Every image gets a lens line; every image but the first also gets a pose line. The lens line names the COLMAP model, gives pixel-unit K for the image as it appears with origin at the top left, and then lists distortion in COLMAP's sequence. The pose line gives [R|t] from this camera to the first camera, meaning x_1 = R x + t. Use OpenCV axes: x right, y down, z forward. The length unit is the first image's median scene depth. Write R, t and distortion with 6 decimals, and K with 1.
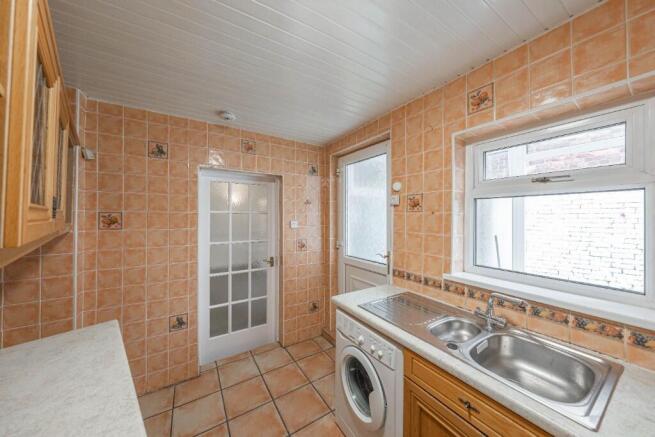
lens RADIAL K [[220.0, 0, 327.3], [0, 220.0, 215.5], [0, 0, 1]] dist [-0.000198, 0.000140]
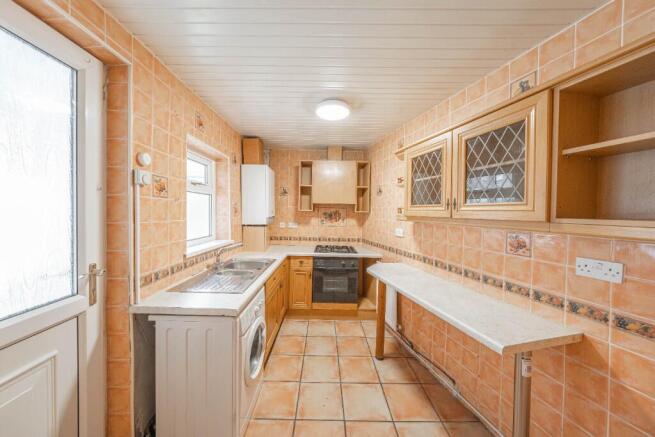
lens RADIAL K [[220.0, 0, 327.3], [0, 220.0, 215.5], [0, 0, 1]] dist [-0.000198, 0.000140]
pose [[-0.858776, -0.025885, 0.511697, -0.603297], [-0.020499, 0.999659, 0.016165, 0.028187], [-0.511941, 0.003392, -0.859014, 1.432977]]
